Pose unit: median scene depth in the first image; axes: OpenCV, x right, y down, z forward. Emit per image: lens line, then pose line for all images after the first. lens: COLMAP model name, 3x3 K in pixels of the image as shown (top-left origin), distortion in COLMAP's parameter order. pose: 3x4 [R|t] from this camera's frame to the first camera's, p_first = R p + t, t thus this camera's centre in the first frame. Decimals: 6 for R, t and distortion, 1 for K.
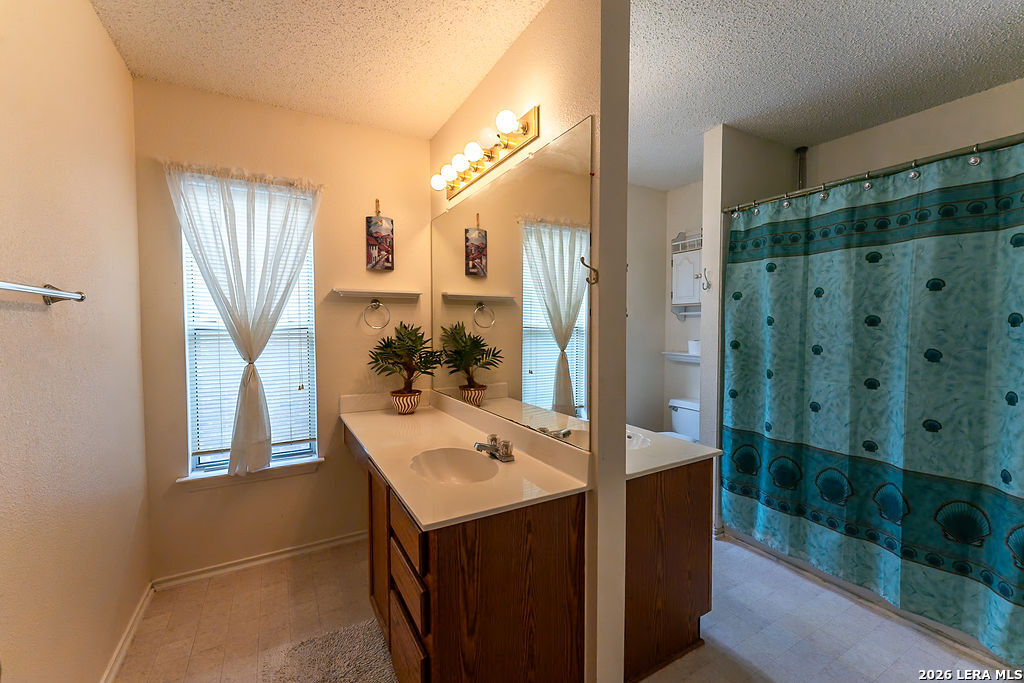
lens RADIAL K [[417.4, 0, 489.0], [0, 417.4, 337.4], [0, 0, 1]] dist [-0.002233, 0.000233]
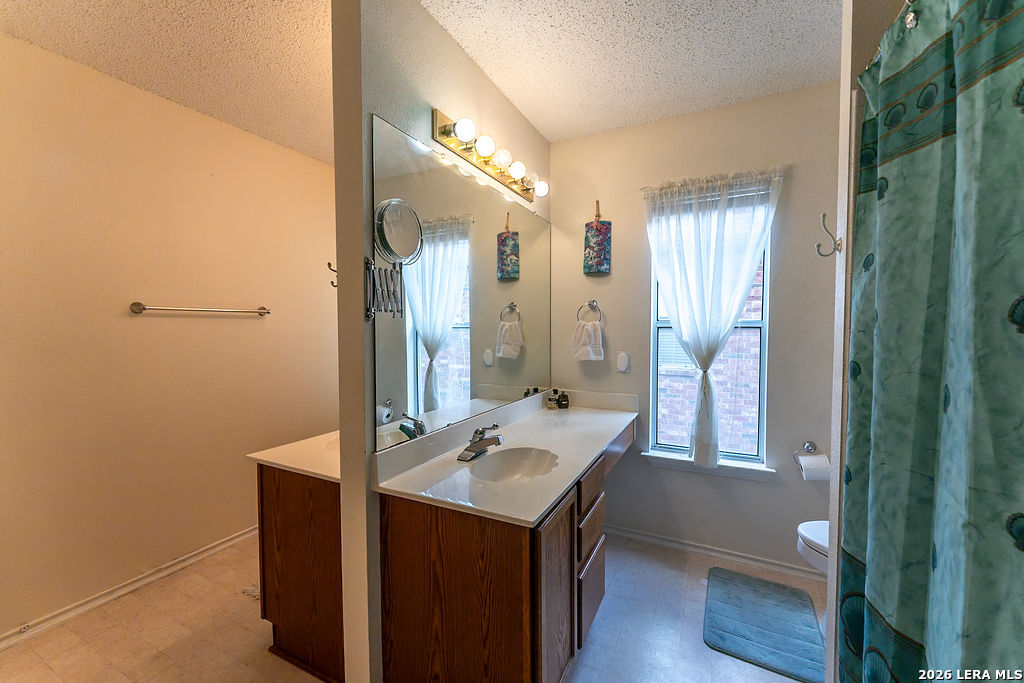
lens RADIAL K [[417.4, 0, 489.0], [0, 417.4, 337.4], [0, 0, 1]] dist [-0.002233, 0.000233]
pose [[0.551630, 0.030066, -0.833547, 0.838894], [-0.021547, 0.999530, 0.021793, -0.020660], [0.833810, 0.005938, 0.552019, 0.464774]]
